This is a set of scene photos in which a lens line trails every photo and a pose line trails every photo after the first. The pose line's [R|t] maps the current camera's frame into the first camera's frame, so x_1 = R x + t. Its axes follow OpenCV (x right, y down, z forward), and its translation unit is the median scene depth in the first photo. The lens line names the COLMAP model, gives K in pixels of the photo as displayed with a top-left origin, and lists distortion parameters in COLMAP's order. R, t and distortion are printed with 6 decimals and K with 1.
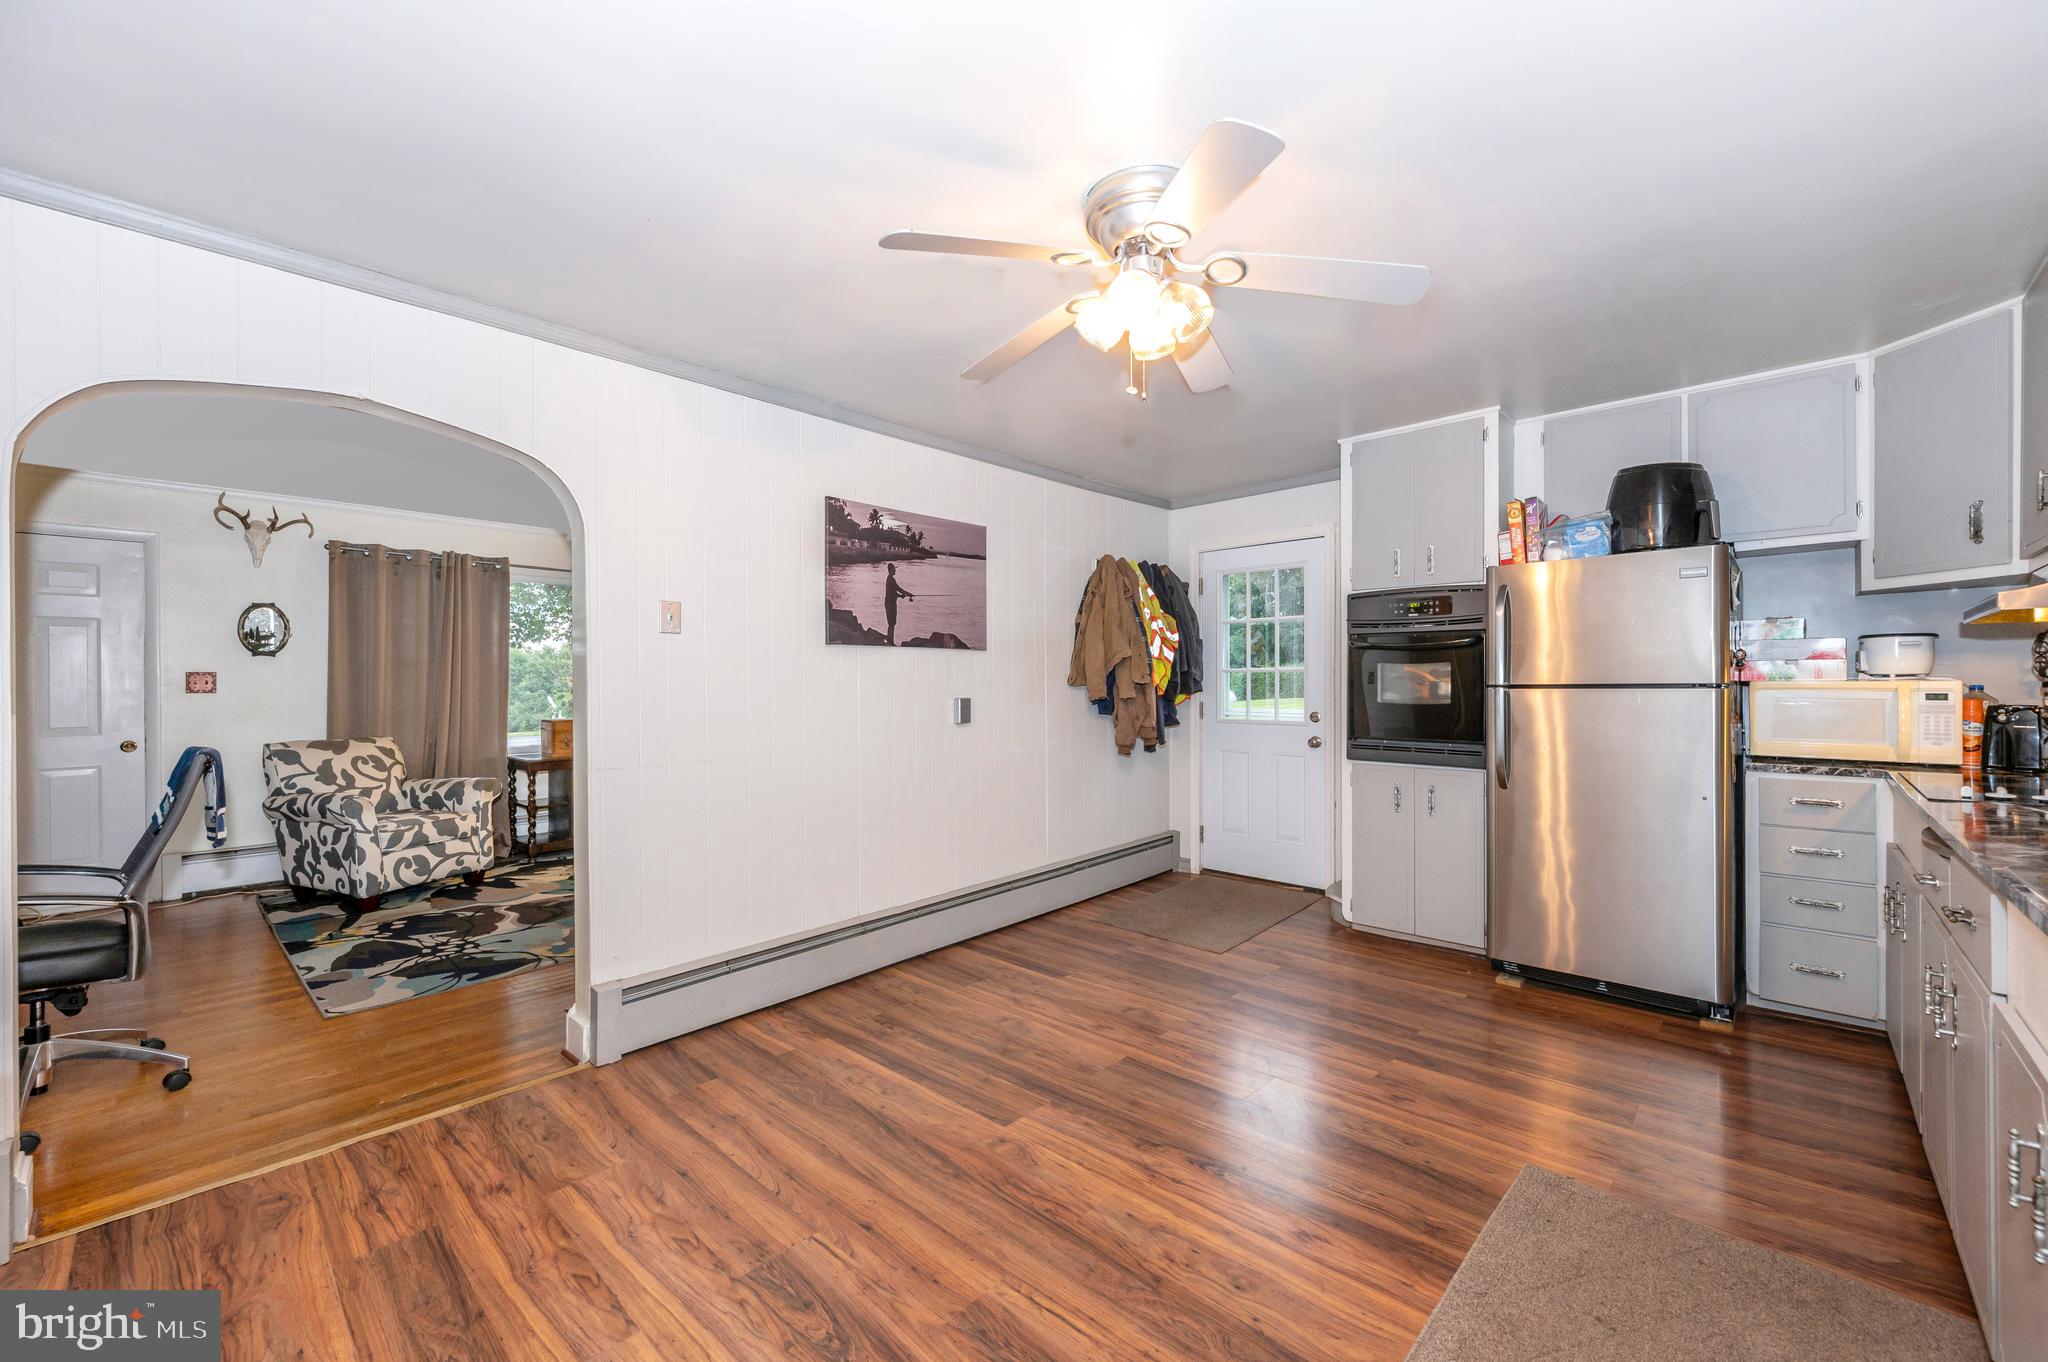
lens RADIAL K [[815.8, 0, 1046.4], [0, 815.8, 677.4], [0, 0, 1]] dist [0.002471, -0.000025]
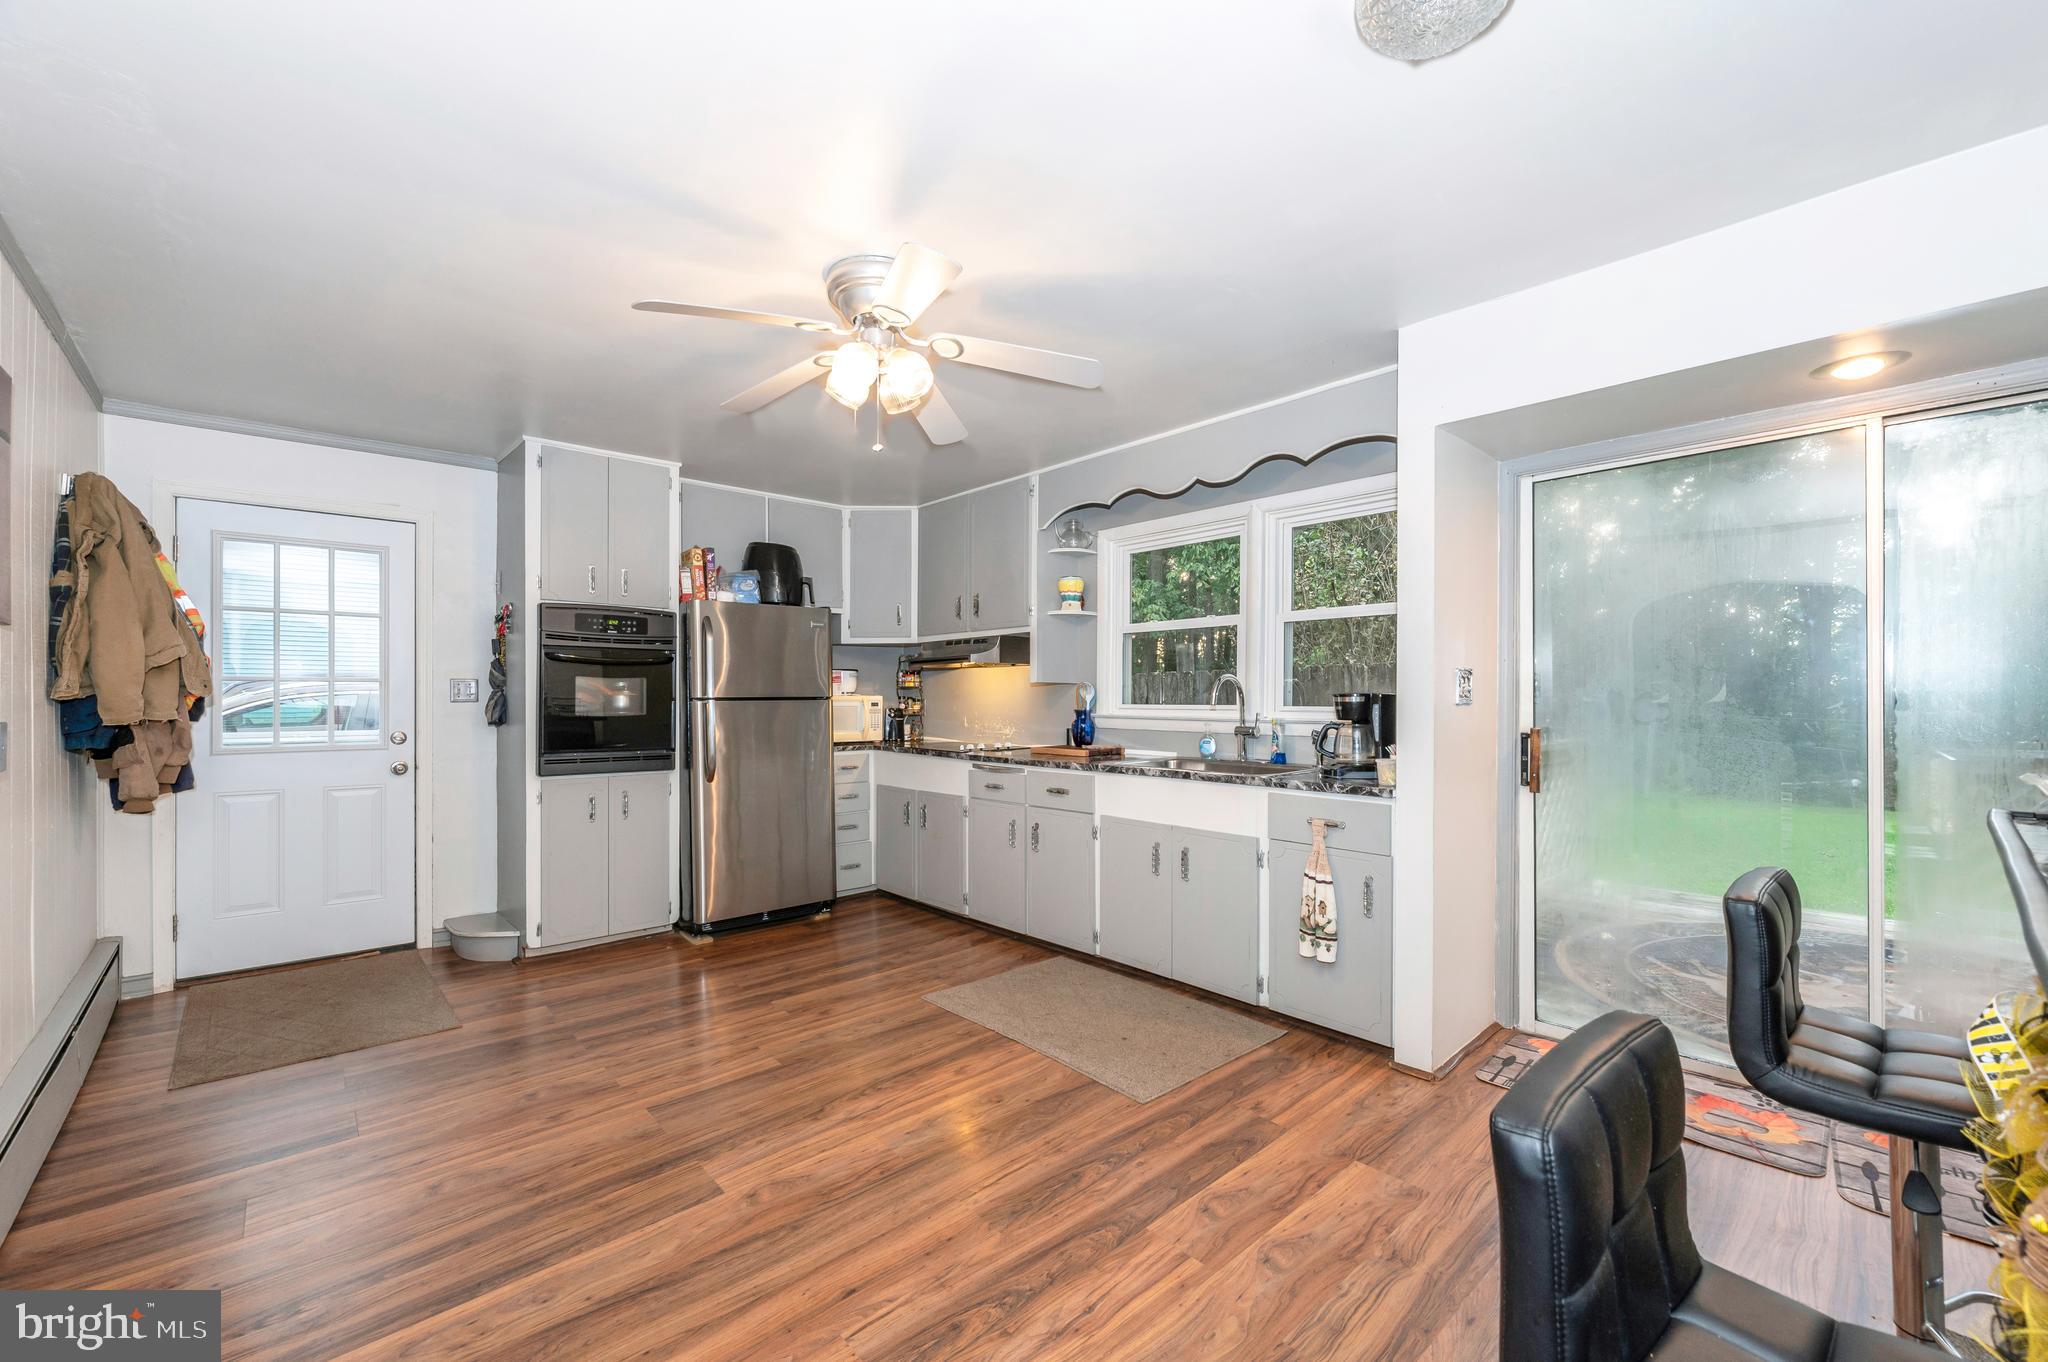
lens RADIAL K [[815.8, 0, 1025.6], [0, 815.8, 697.4], [0, 0, 1]] dist [0.002471, -0.000025]
pose [[0.106288, 0.004327, 0.994326, -0.590779], [-0.003434, 0.999986, -0.003985, 0.011742], [-0.994329, -0.002991, 0.106302, 0.385715]]
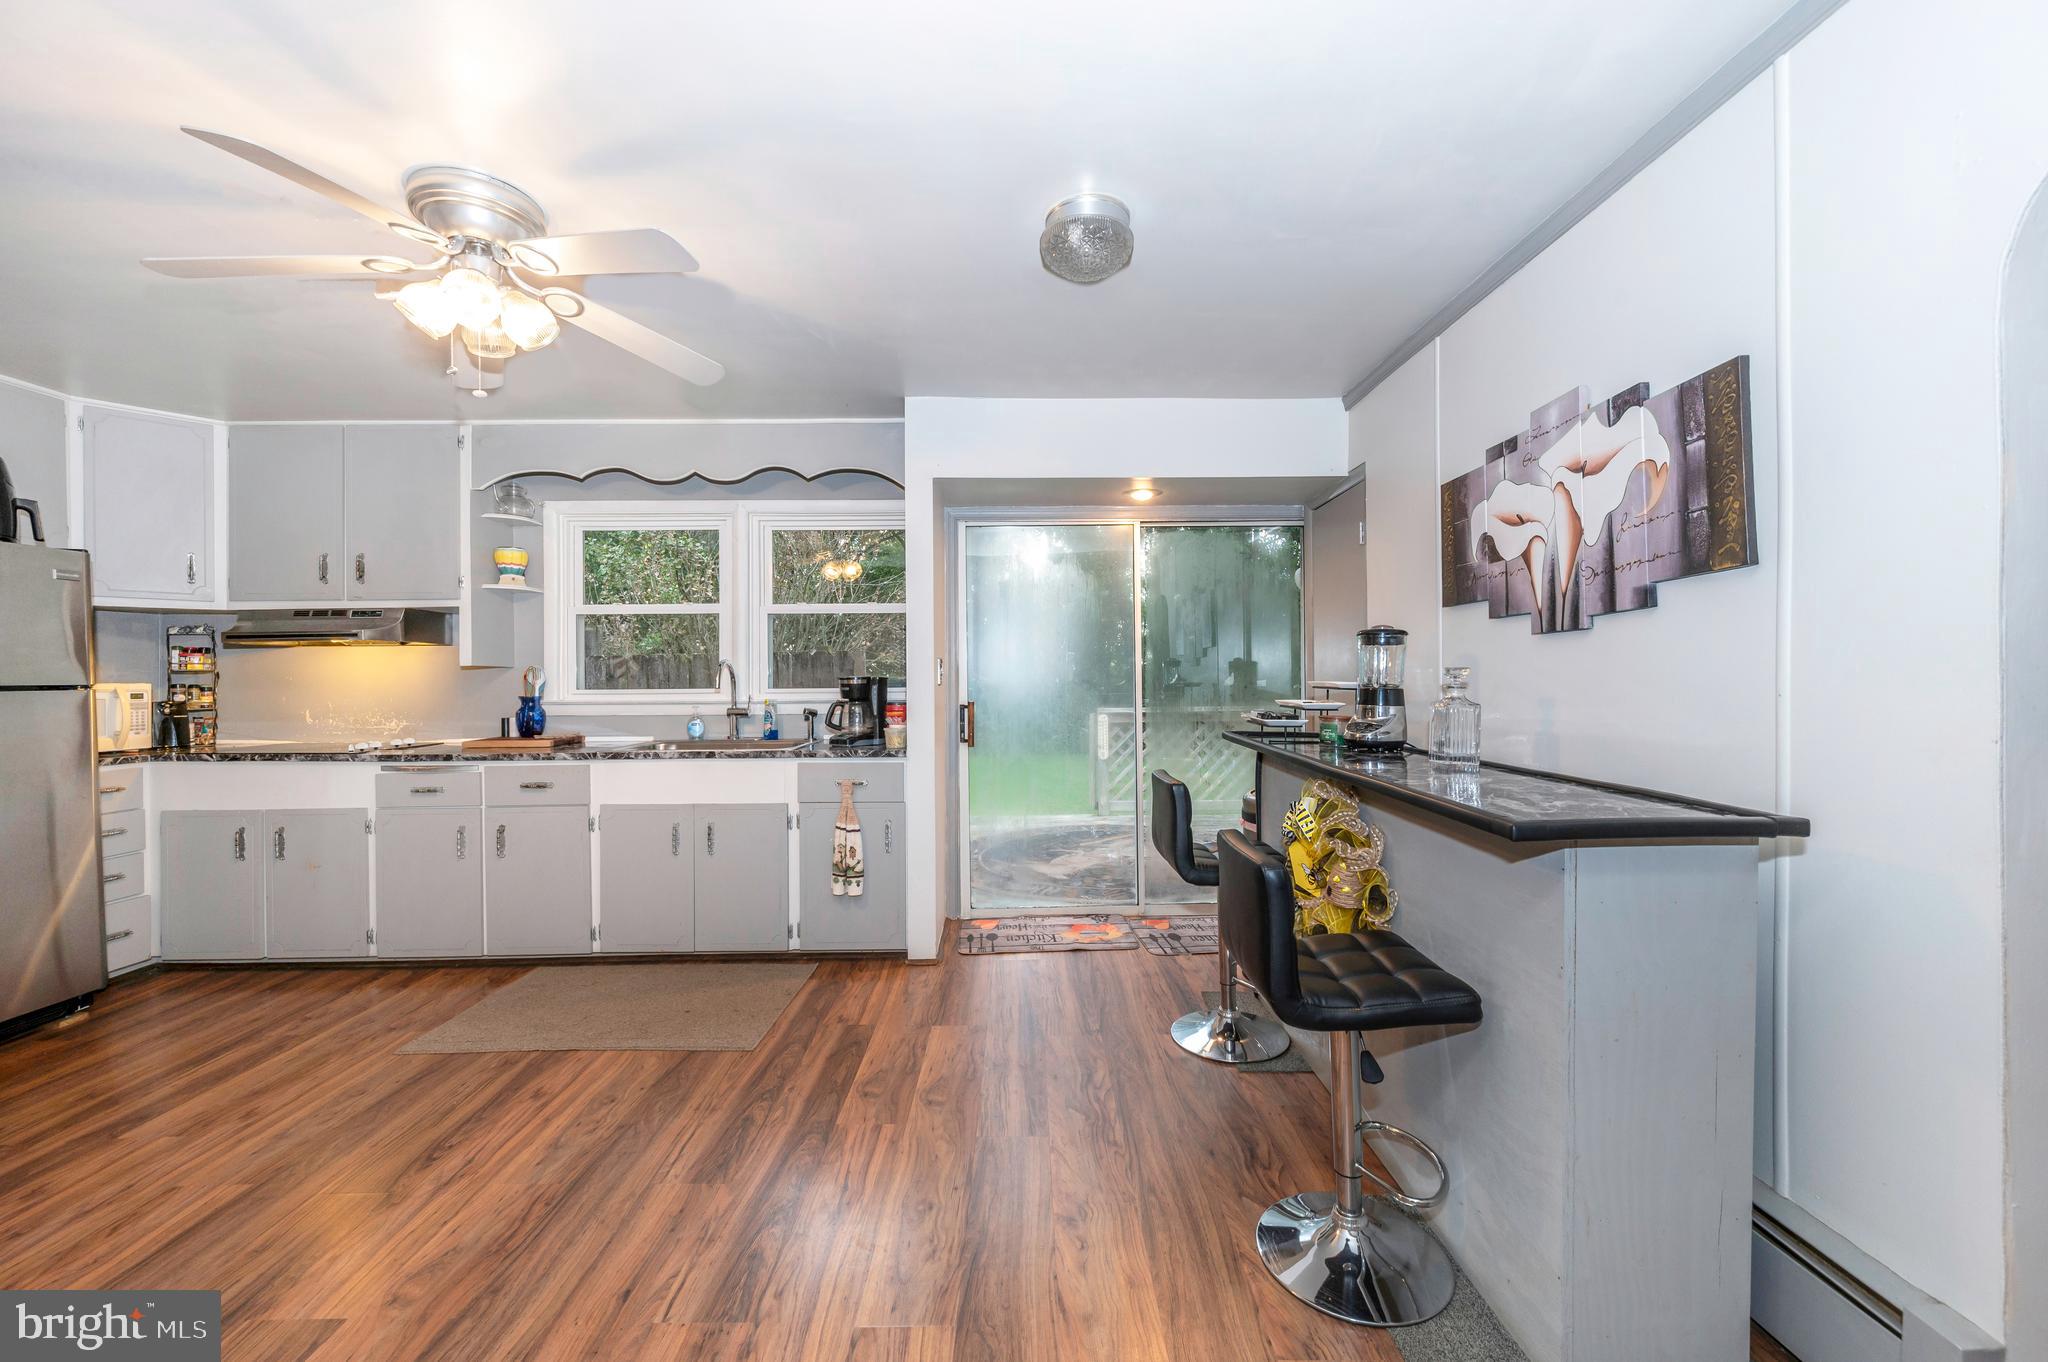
lens RADIAL K [[815.8, 0, 1000.2], [0, 815.8, 677.1], [0, 0, 1]] dist [0.002471, -0.000025]
pose [[-0.657329, 0.014035, 0.753473, -0.617160], [0.009097, 0.999901, -0.010689, 0.016752], [-0.753549, -0.000172, -0.657392, 0.686327]]
